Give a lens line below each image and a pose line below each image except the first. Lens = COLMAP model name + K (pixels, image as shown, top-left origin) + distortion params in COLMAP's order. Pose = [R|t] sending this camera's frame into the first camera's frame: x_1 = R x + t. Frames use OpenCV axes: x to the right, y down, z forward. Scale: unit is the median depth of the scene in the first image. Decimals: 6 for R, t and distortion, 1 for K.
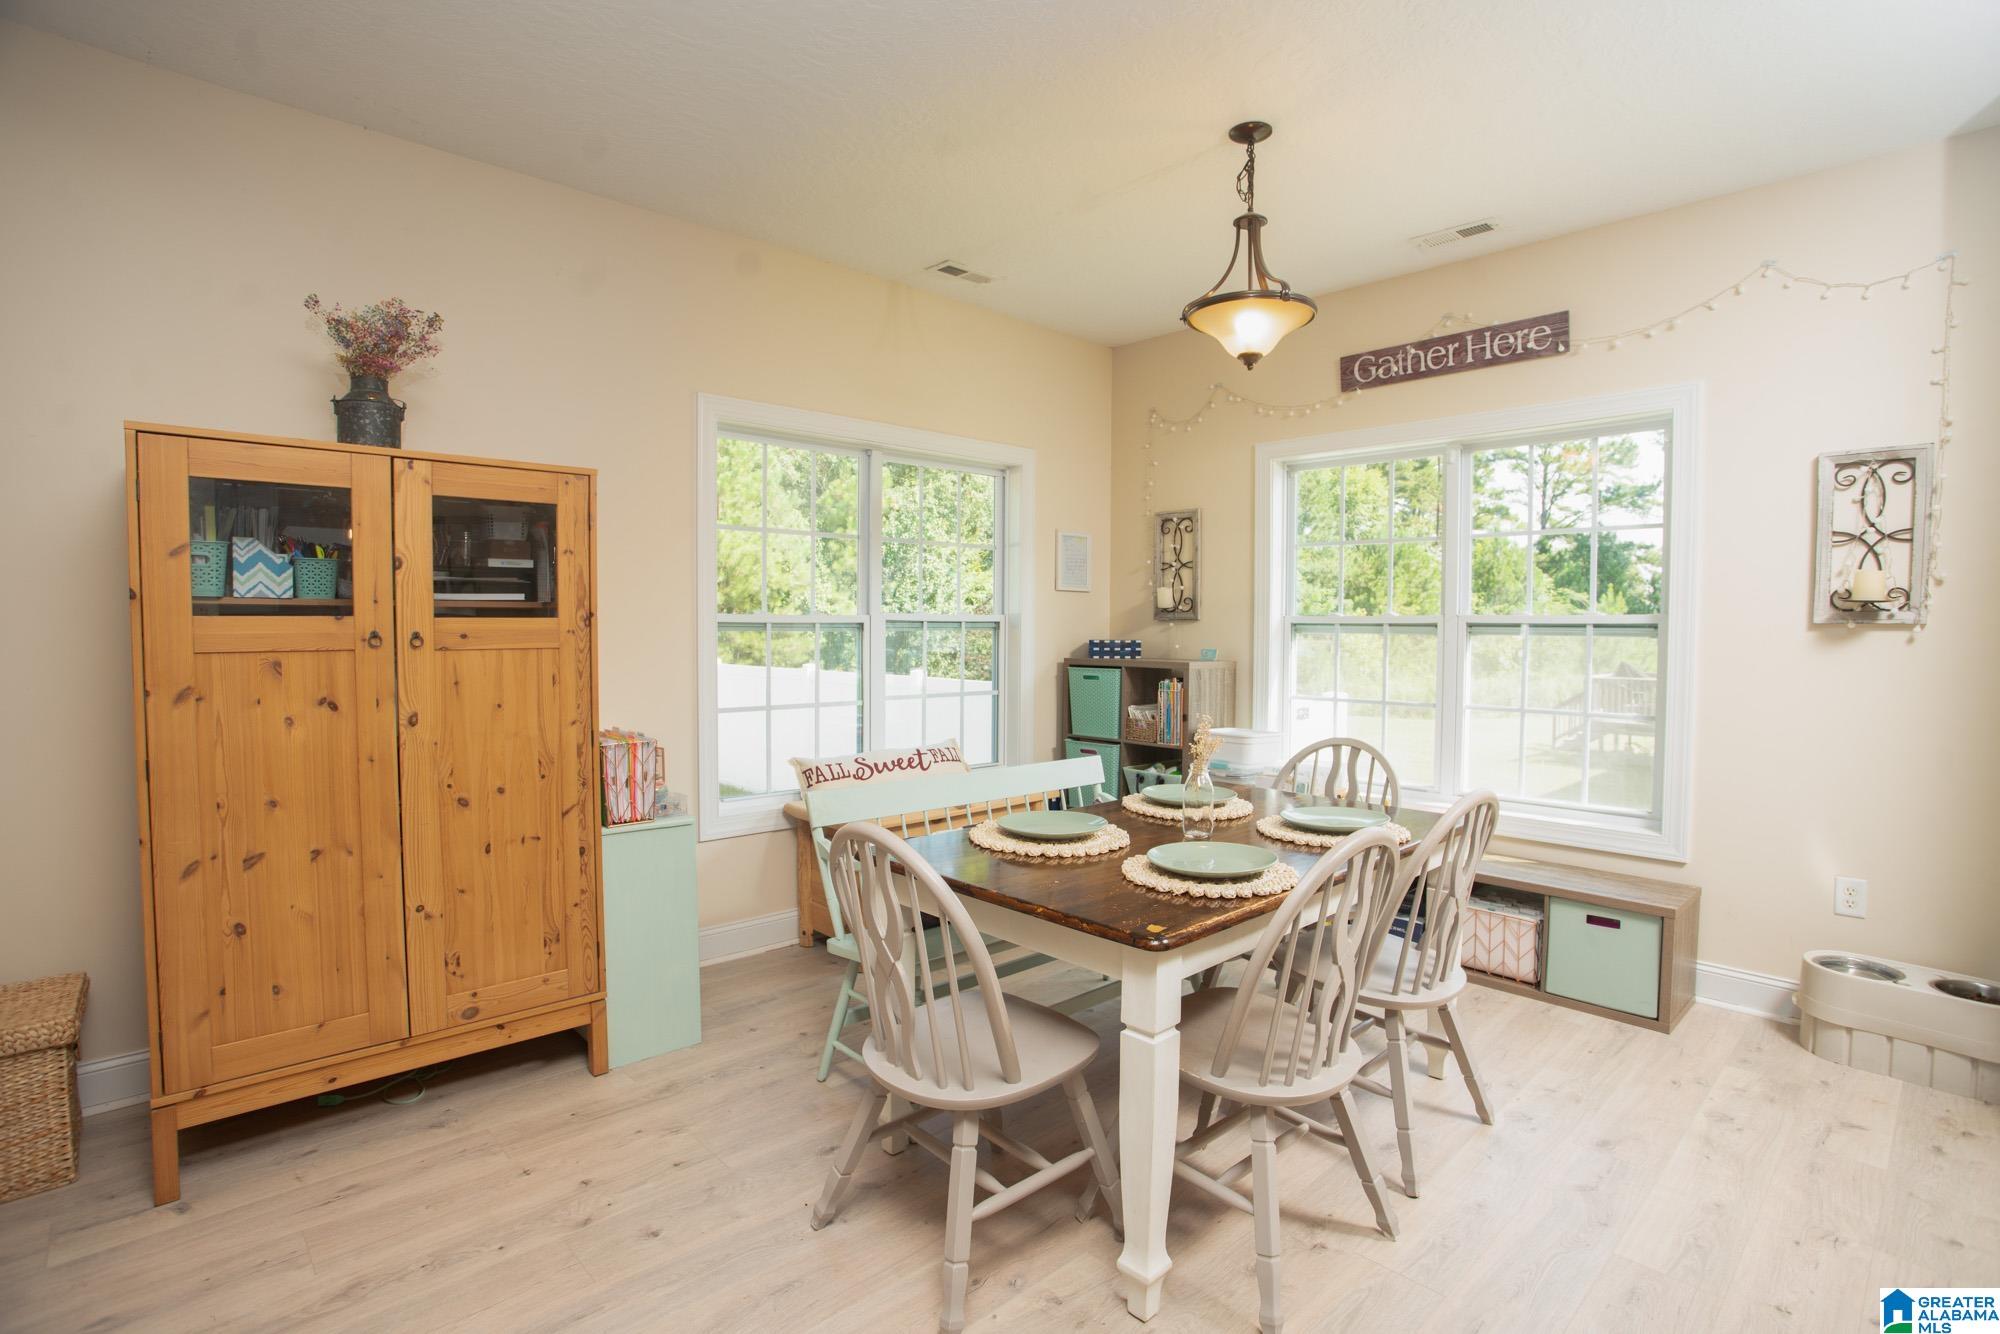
lens RADIAL K [[964.7, 0, 1015.4], [0, 964.7, 666.8], [0, 0, 1]] dist [-0.059410, 0.008524]
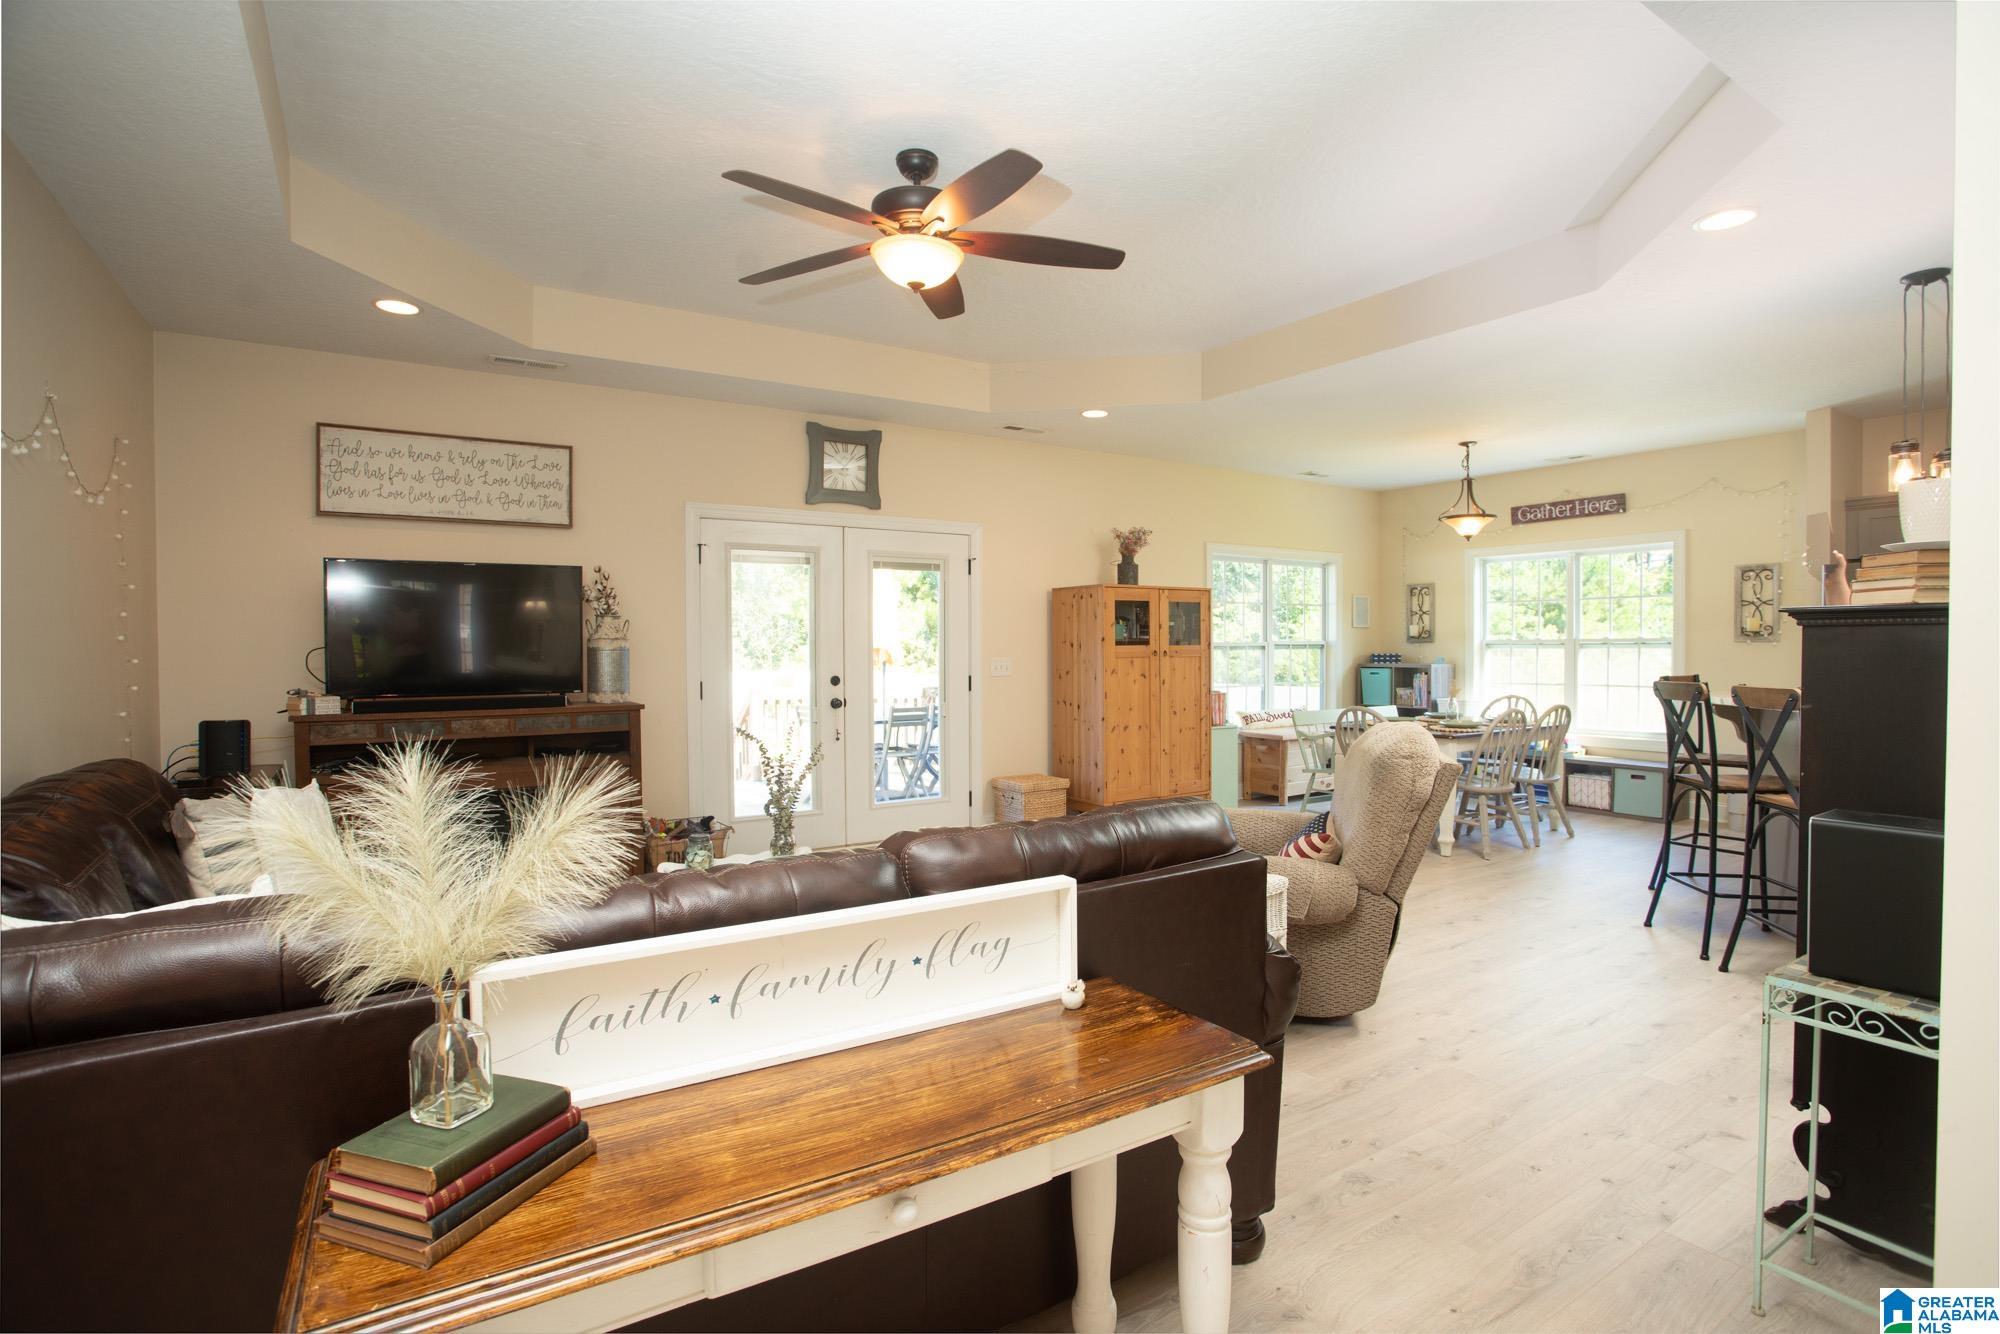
lens RADIAL K [[964.7, 0, 1015.6], [0, 964.7, 660.3], [0, 0, 1]] dist [-0.059410, 0.008524]
pose [[0.985013, -0.008056, -0.172293, -0.328451], [0.003024, 0.999562, -0.029446, 0.043013], [0.172455, 0.028484, 0.984605, -1.086958]]
